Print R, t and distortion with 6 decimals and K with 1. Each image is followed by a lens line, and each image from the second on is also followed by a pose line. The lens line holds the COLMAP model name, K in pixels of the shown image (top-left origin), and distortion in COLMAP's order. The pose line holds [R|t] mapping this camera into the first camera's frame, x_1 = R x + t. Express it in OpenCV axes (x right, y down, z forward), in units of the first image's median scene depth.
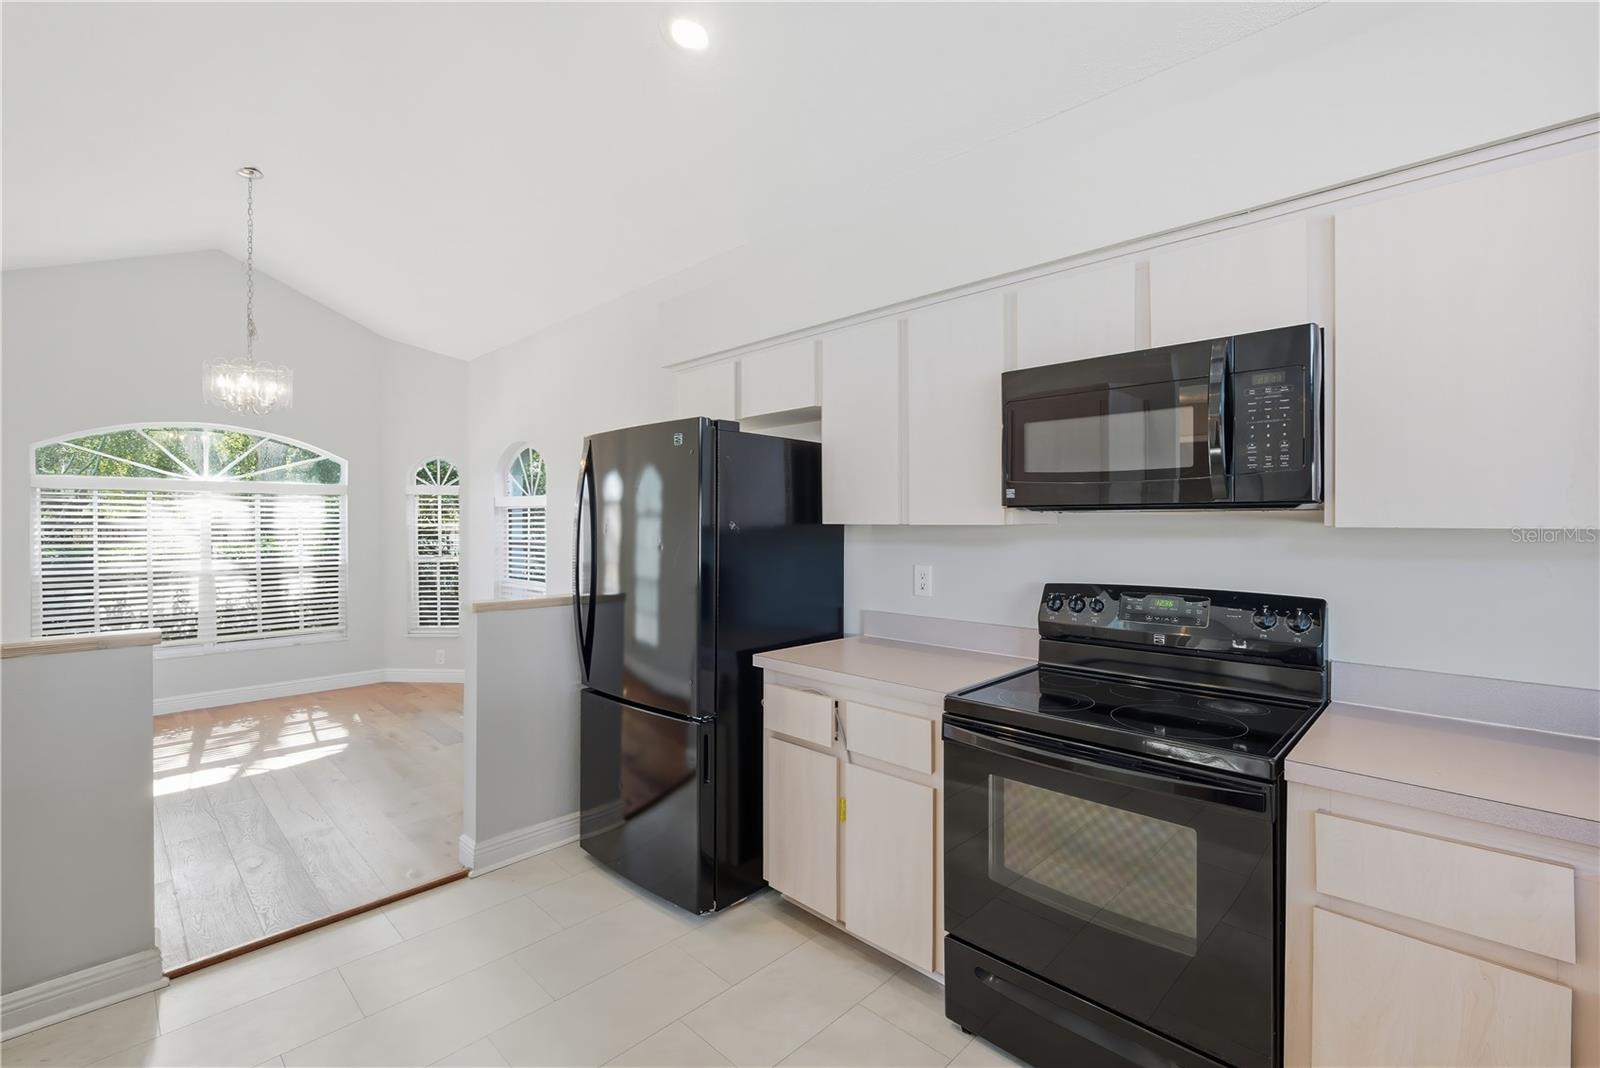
lens RADIAL K [[708.8, 0, 794.8], [0, 708.8, 524.3], [0, 0, 1]] dist [-0.003903, -0.000378]
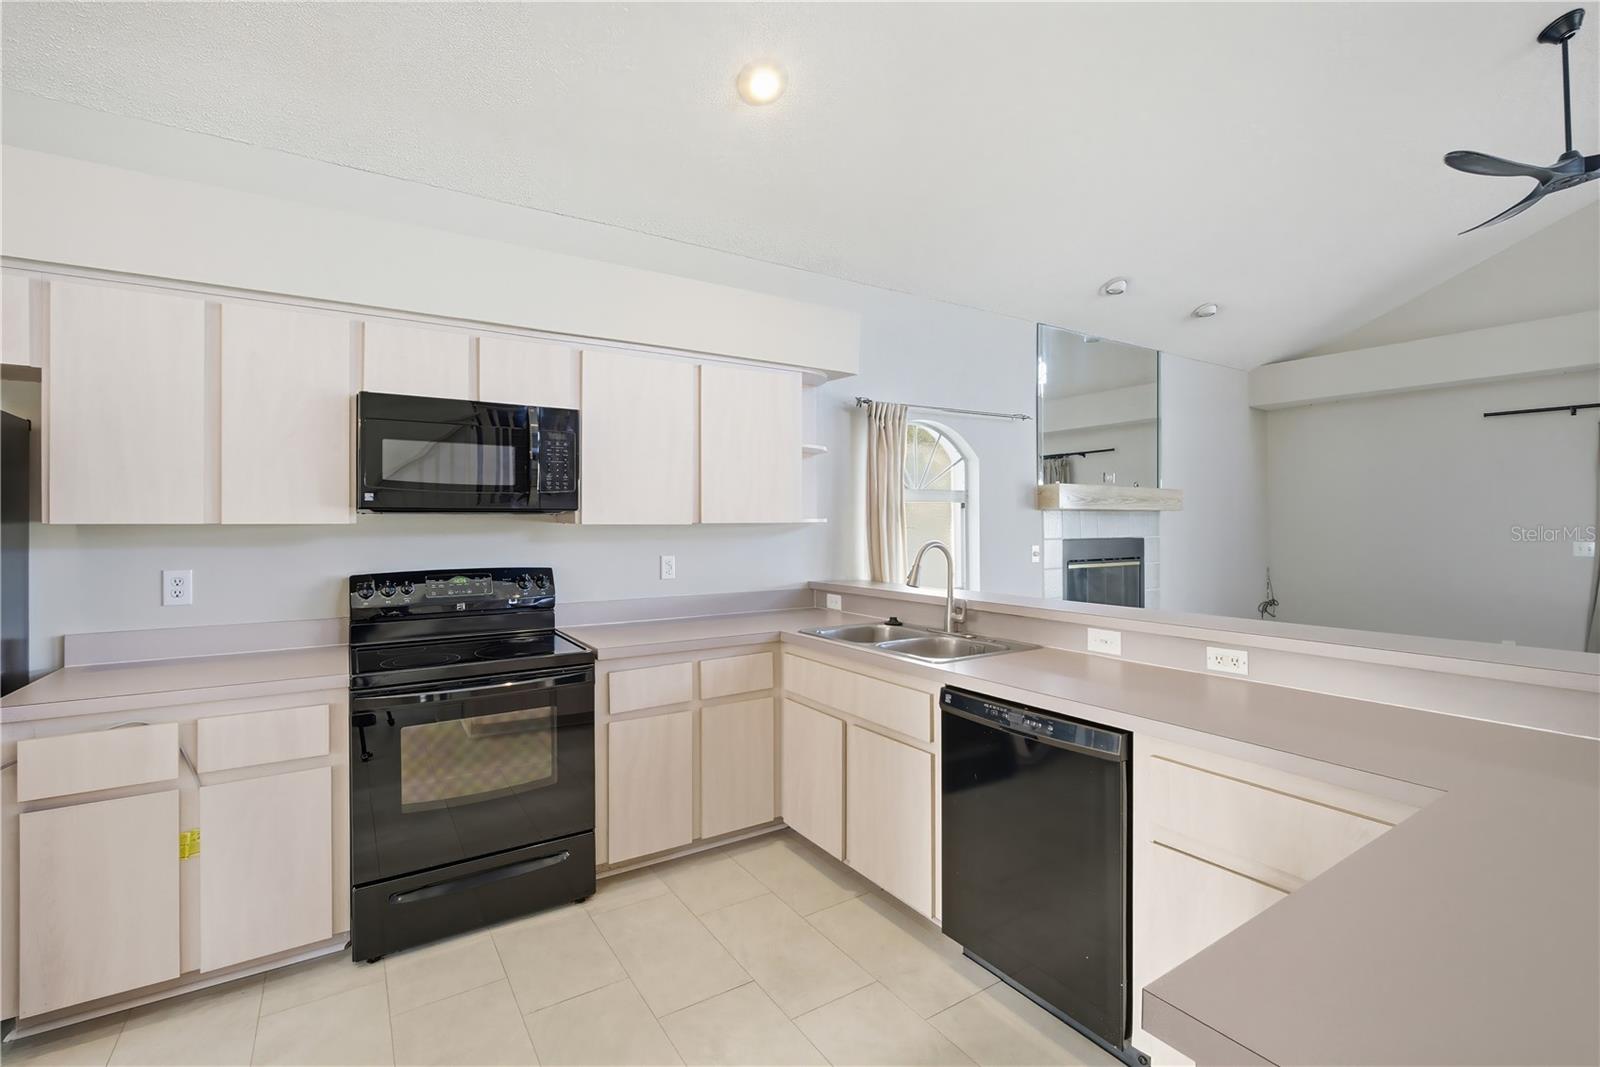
lens RADIAL K [[708.8, 0, 798.9], [0, 708.8, 524.6], [0, 0, 1]] dist [-0.003903, -0.000378]
pose [[0.212610, -0.002725, 0.977133, -0.694869], [0.002637, 0.999994, 0.002215, 0.000926], [-0.977134, 0.002106, 0.212616, 0.067043]]
